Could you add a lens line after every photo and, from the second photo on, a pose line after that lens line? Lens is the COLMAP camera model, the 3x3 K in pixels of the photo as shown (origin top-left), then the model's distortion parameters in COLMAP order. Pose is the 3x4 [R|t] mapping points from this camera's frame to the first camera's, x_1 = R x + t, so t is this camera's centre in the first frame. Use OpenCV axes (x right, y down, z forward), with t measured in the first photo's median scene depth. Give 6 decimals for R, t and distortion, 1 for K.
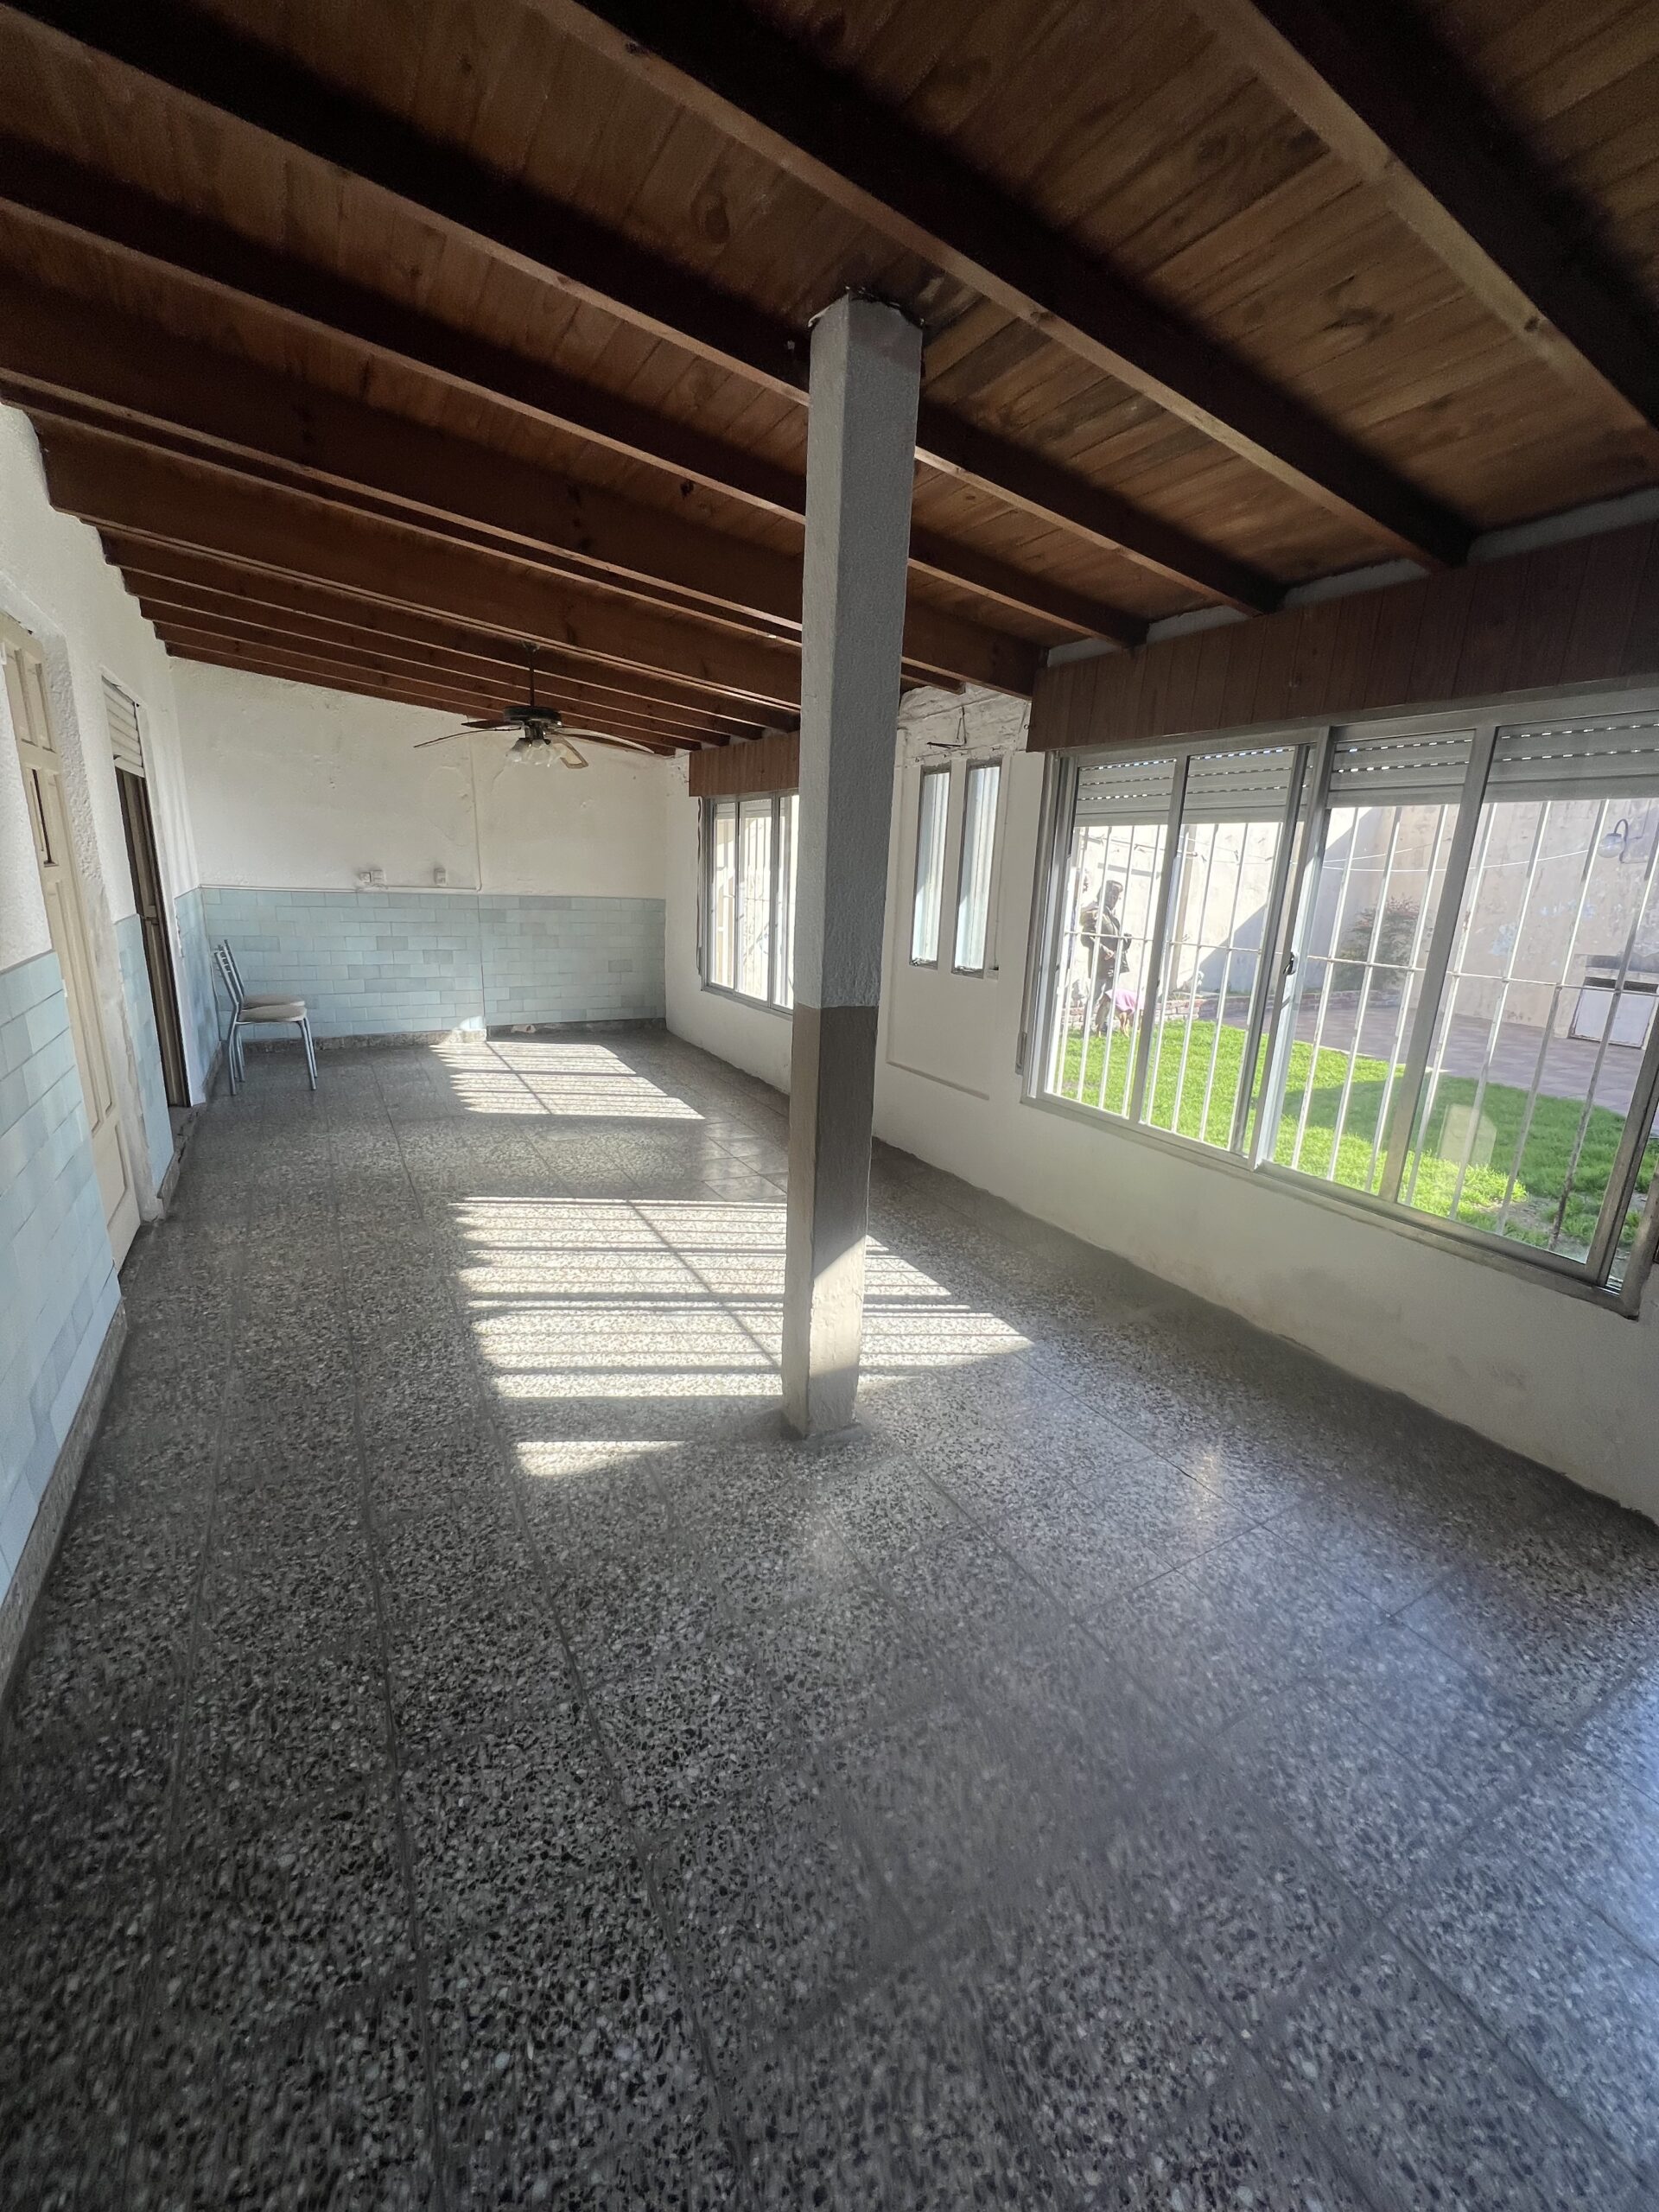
lens RADIAL K [[892.8, 0, 838.0], [0, 892.8, 1105.0], [0, 0, 1]] dist [0.000809, 0.000334]
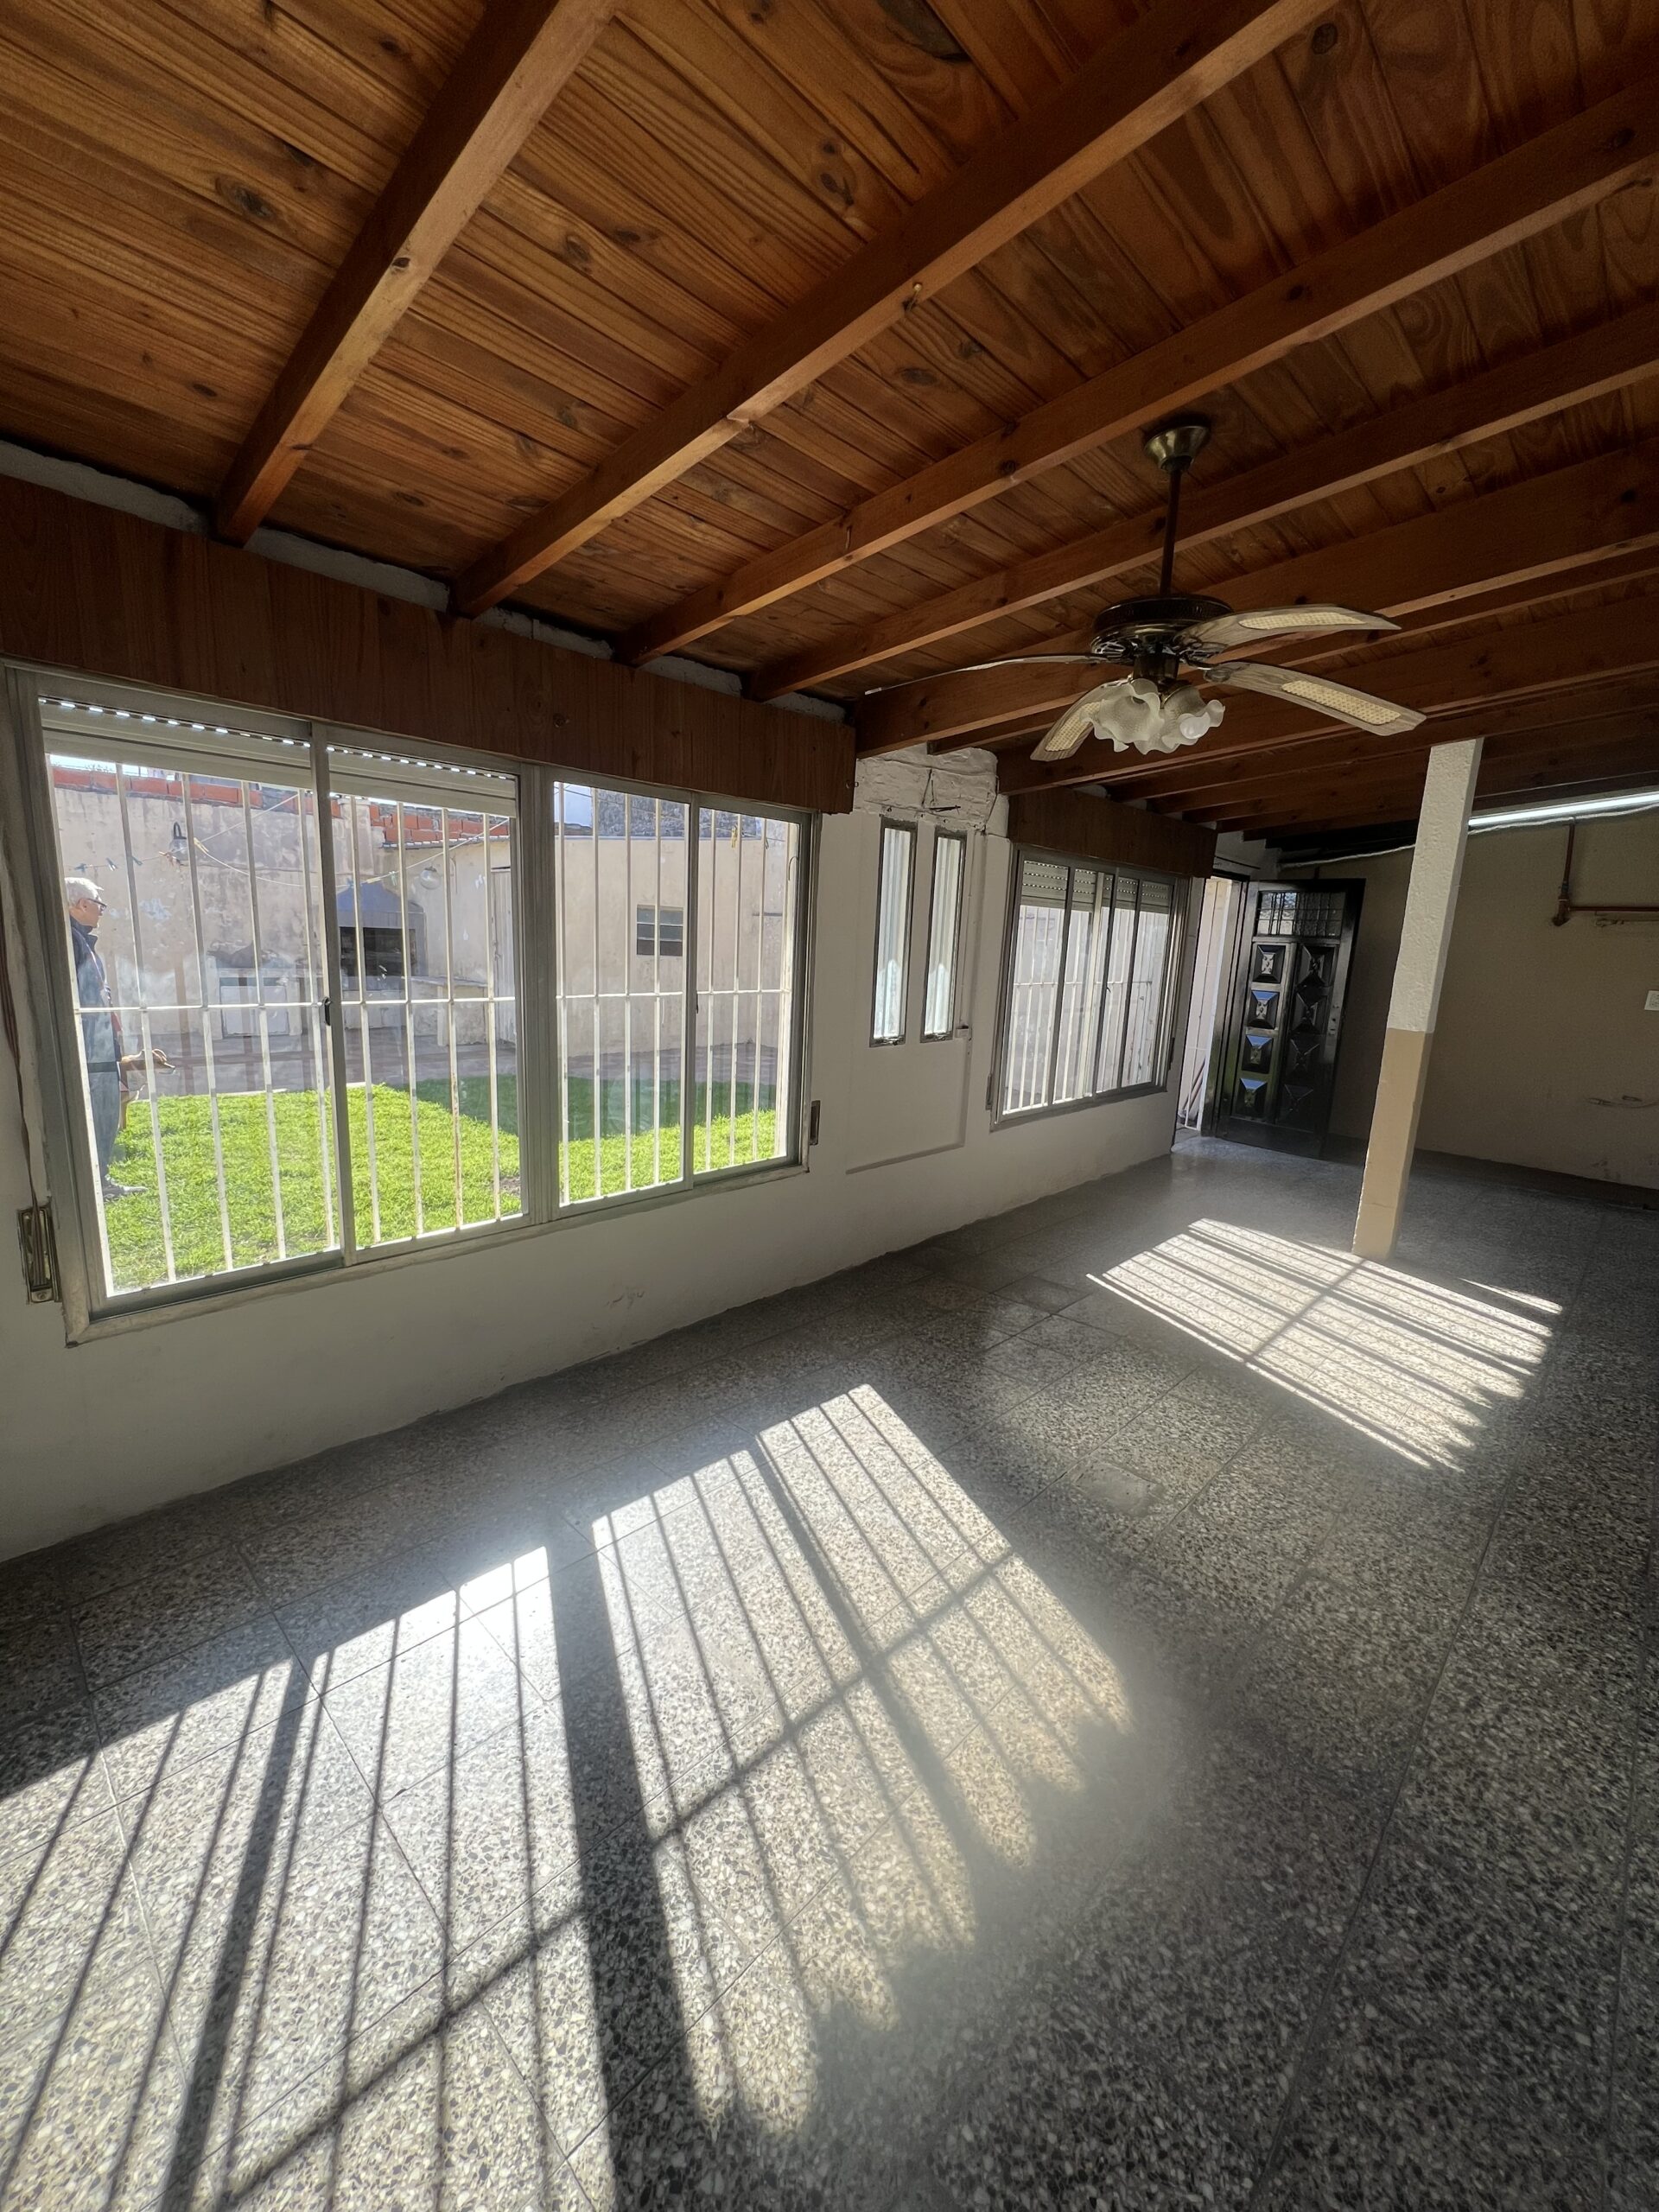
lens RADIAL K [[892.8, 0, 838.0], [0, 892.8, 1105.0], [0, 0, 1]] dist [0.000809, 0.000334]
pose [[-0.276358, -0.233631, 0.932225, -0.956199], [0.195988, 0.935917, 0.292657, -0.486801], [-0.940859, 0.263583, -0.212860, 1.656445]]
